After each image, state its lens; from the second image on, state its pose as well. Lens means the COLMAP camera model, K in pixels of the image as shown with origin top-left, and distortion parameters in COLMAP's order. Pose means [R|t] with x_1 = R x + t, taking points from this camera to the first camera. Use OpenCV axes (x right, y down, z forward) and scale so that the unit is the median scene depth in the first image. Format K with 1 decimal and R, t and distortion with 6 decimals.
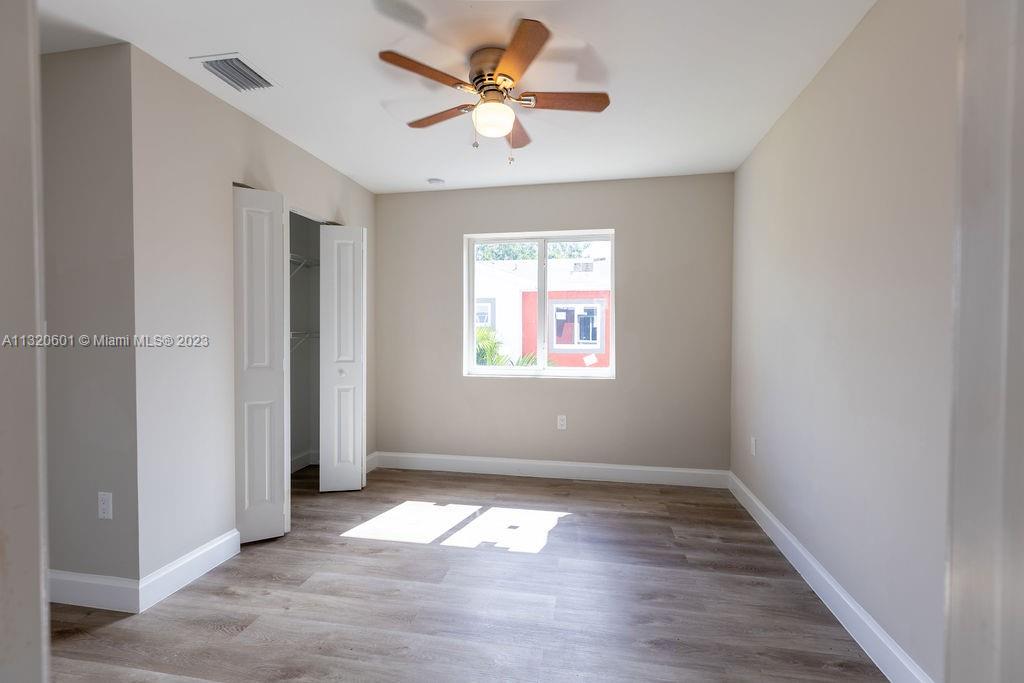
lens RADIAL K [[455.0, 0, 514.6], [0, 455.0, 343.2], [0, 0, 1]] dist [0.000796, -0.000045]
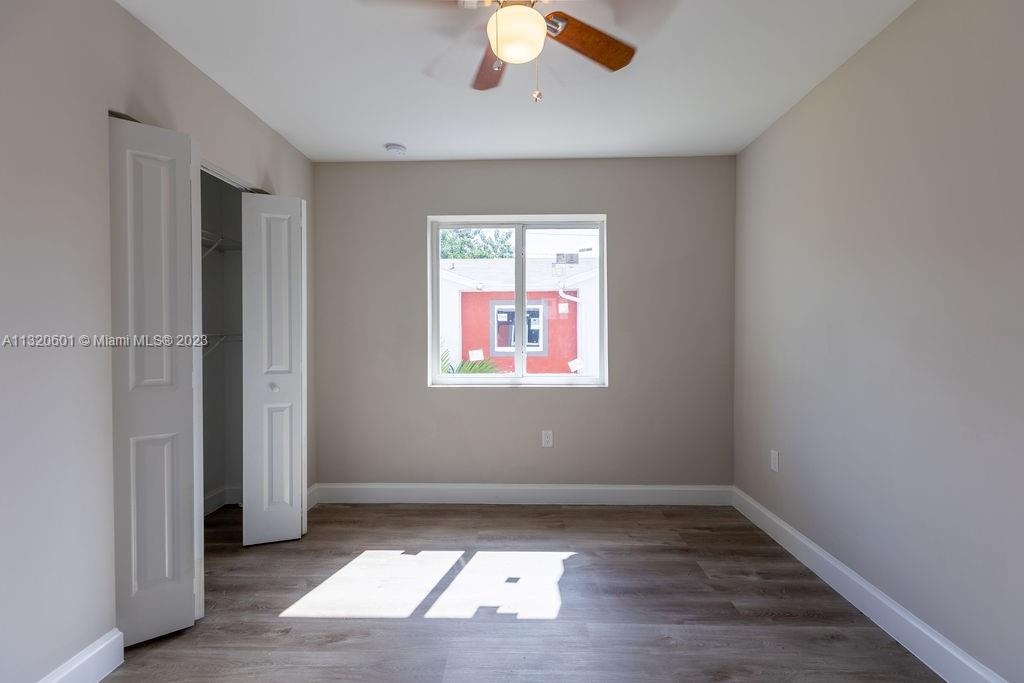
lens RADIAL K [[455.0, 0, 512.8], [0, 455.0, 344.1], [0, 0, 1]] dist [0.000796, -0.000045]
pose [[0.987380, -0.007739, 0.158178, -0.108288], [0.008510, 0.999955, -0.004199, -0.000943], [-0.158139, 0.005492, 0.987402, 0.189900]]
